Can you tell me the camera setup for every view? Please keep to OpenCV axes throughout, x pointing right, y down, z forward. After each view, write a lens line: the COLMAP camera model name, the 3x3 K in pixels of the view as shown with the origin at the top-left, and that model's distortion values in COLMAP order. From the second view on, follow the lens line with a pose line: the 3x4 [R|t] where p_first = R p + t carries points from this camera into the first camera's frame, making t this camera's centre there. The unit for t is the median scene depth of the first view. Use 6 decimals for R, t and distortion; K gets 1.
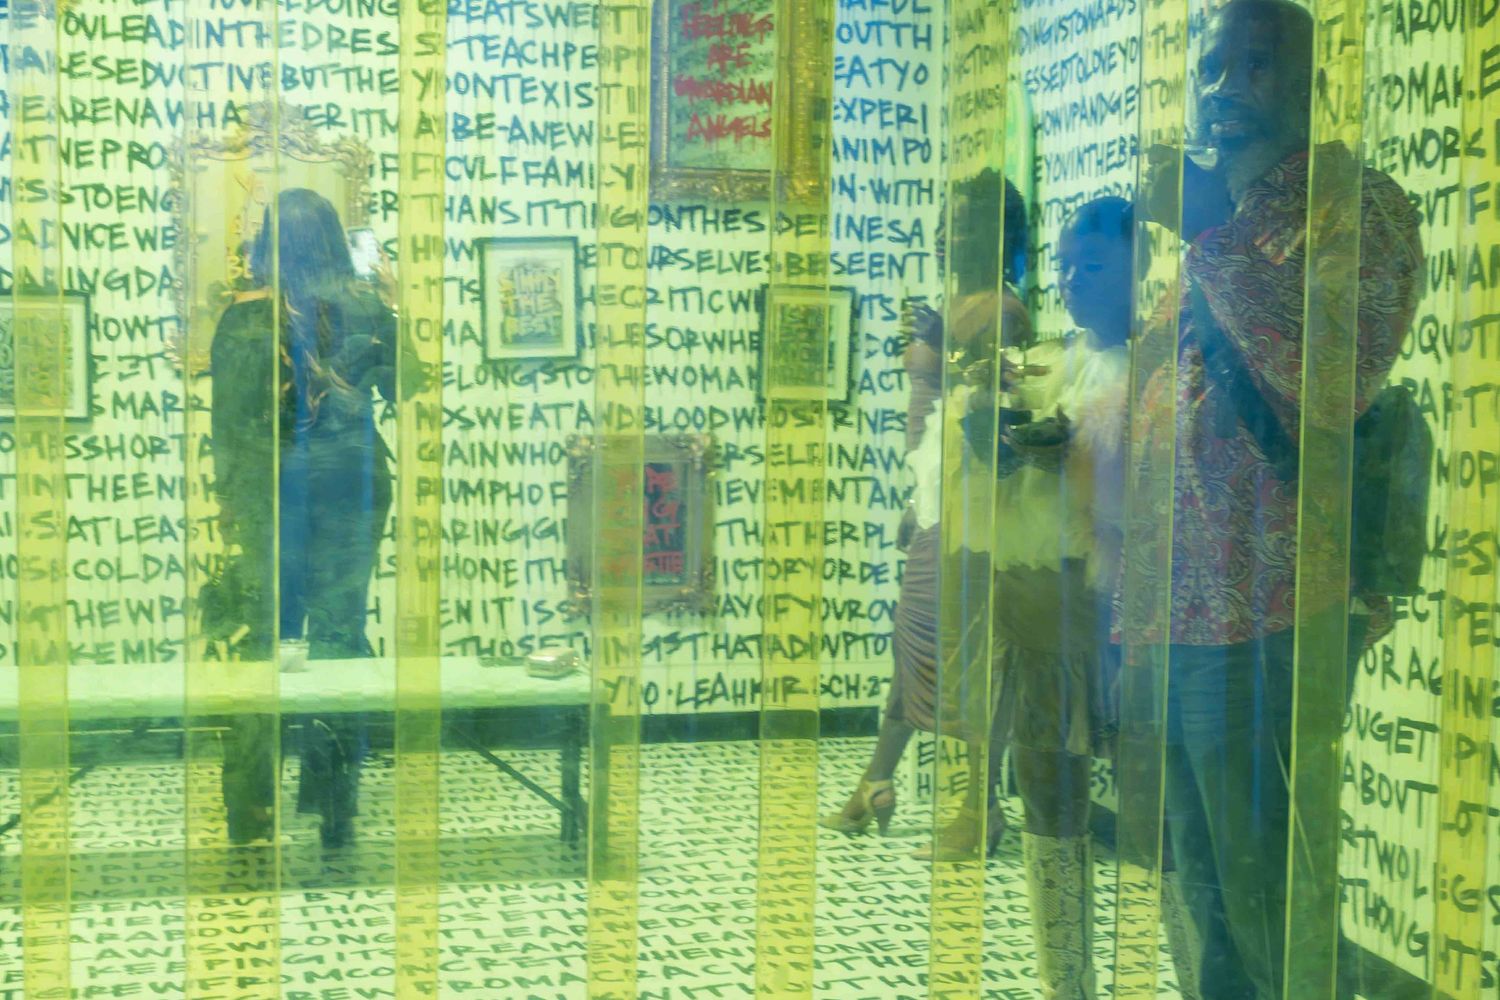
lens RADIAL K [[2067.4, 0, 750.0], [0, 2067.4, 500.0], [0, 0, 1]] dist [0.012820, 0.030378]
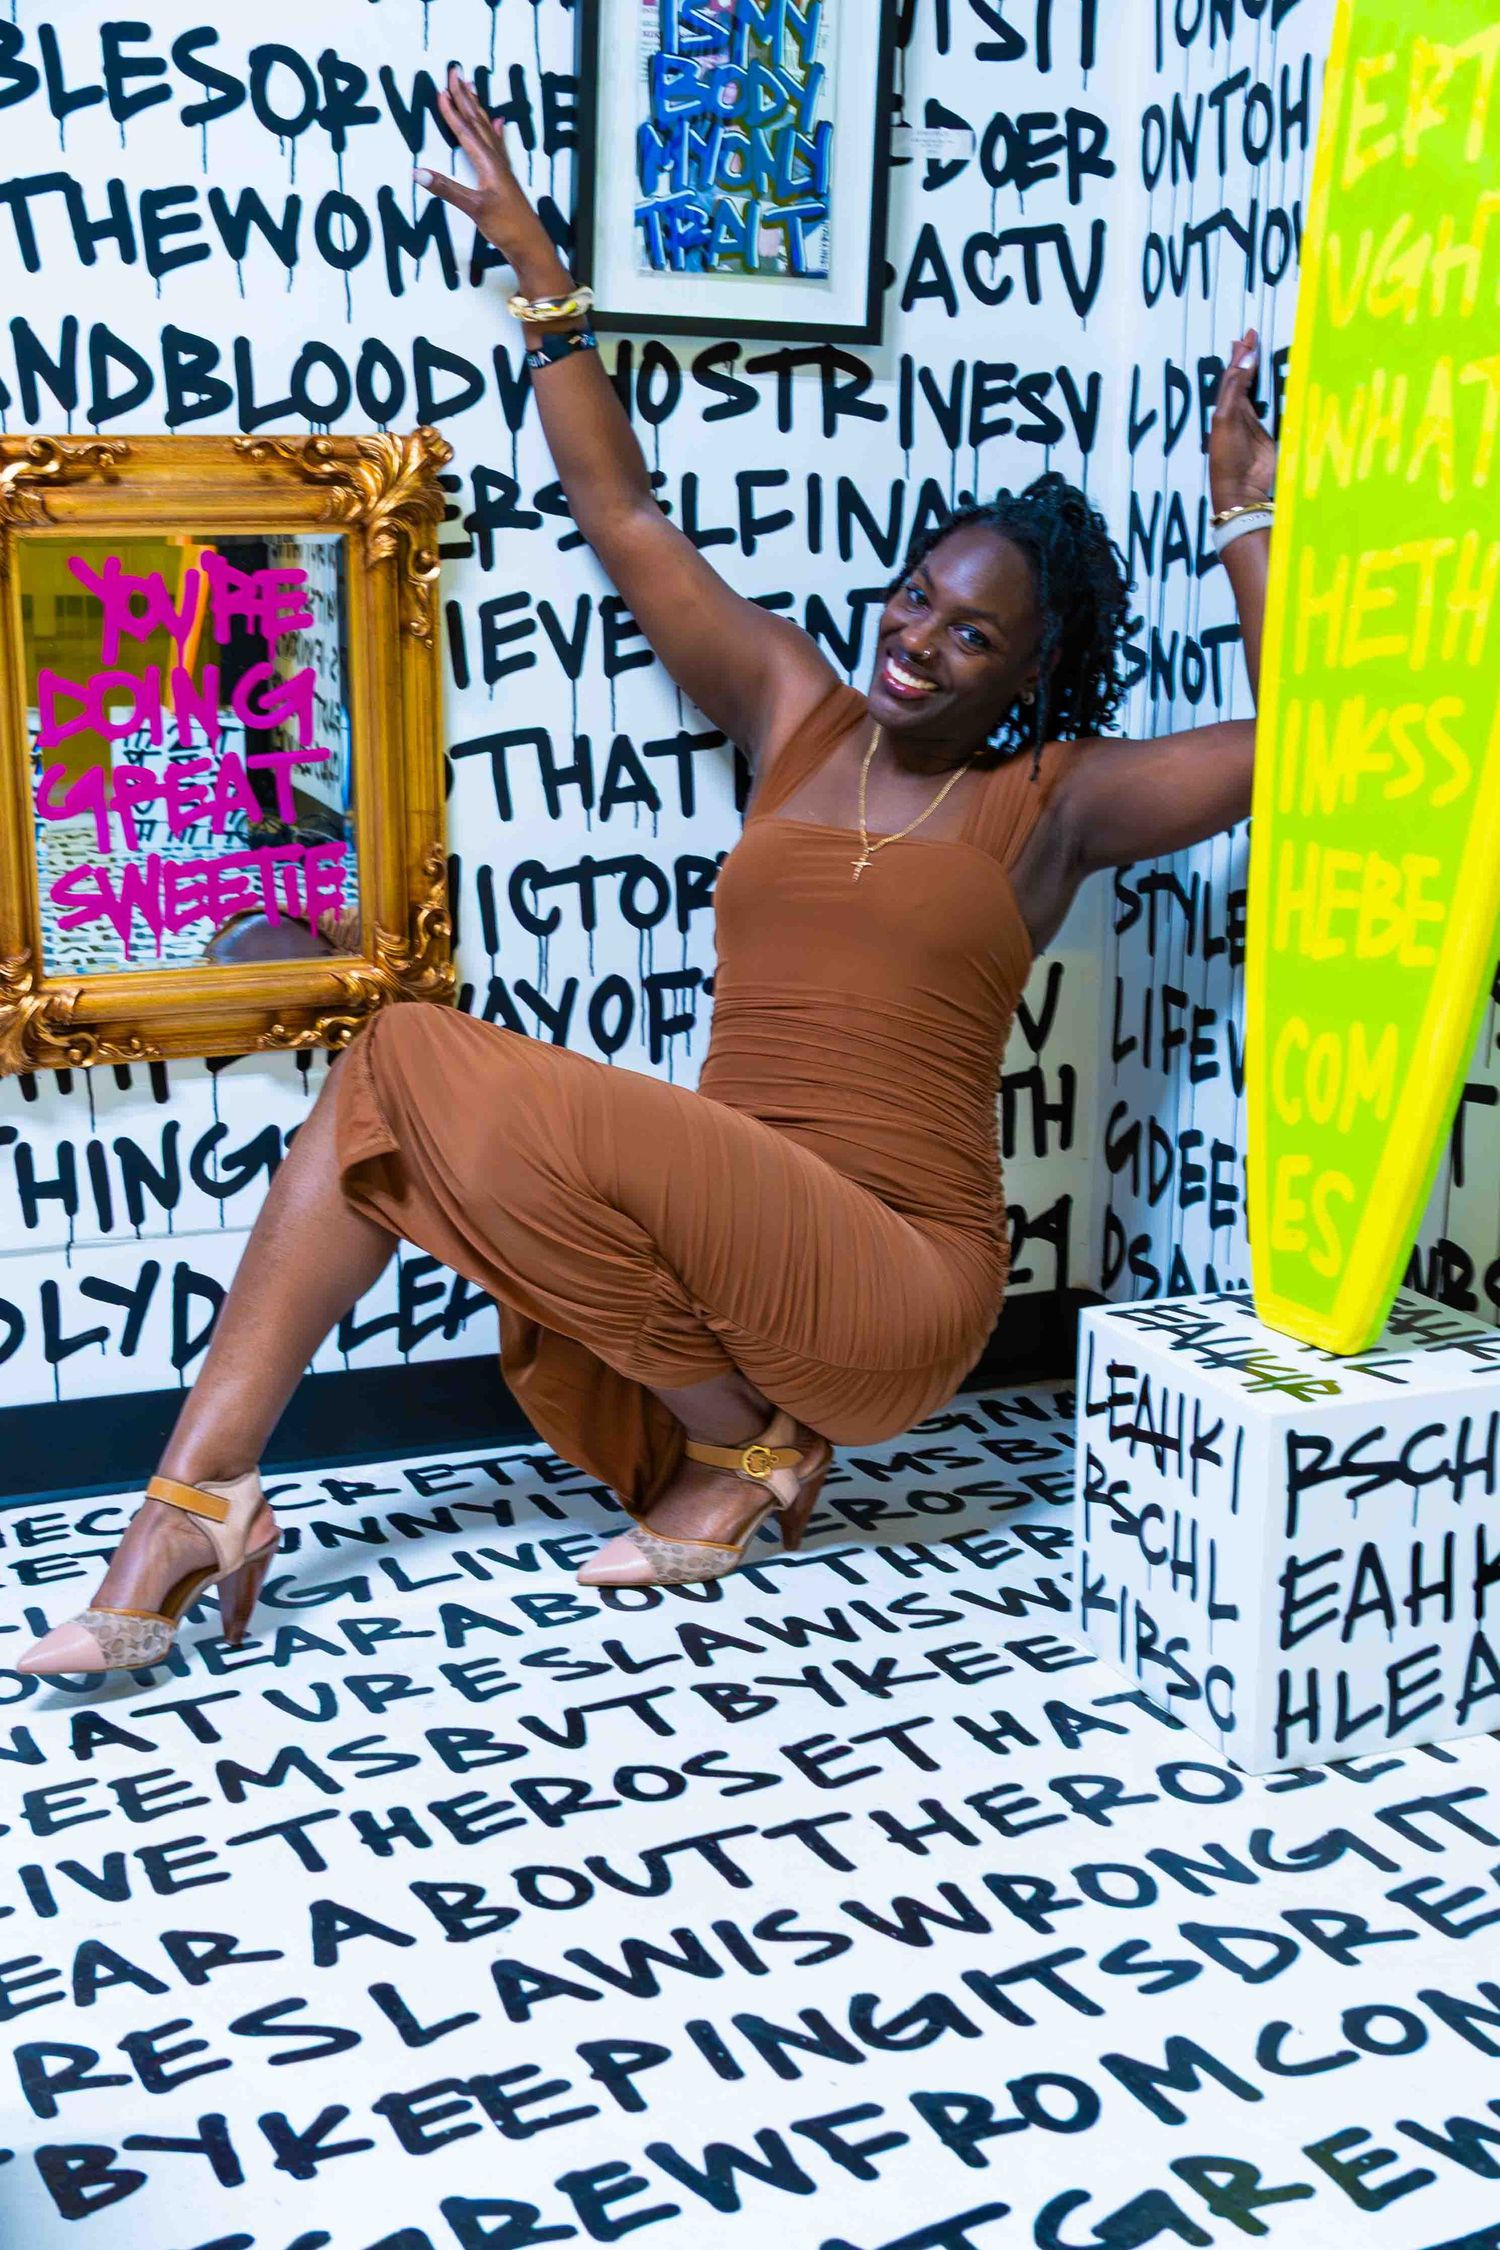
lens RADIAL K [[2623.0, 0, 750.0], [0, 2623.0, 1125.0], [0, 0, 1]] dist [0.000482, -0.006253]
pose [[0.990716, -0.036272, 0.131017, -0.025199], [0.016394, 0.988592, 0.149721, 0.009444], [-0.134953, -0.146183, 0.980009, 0.613718]]
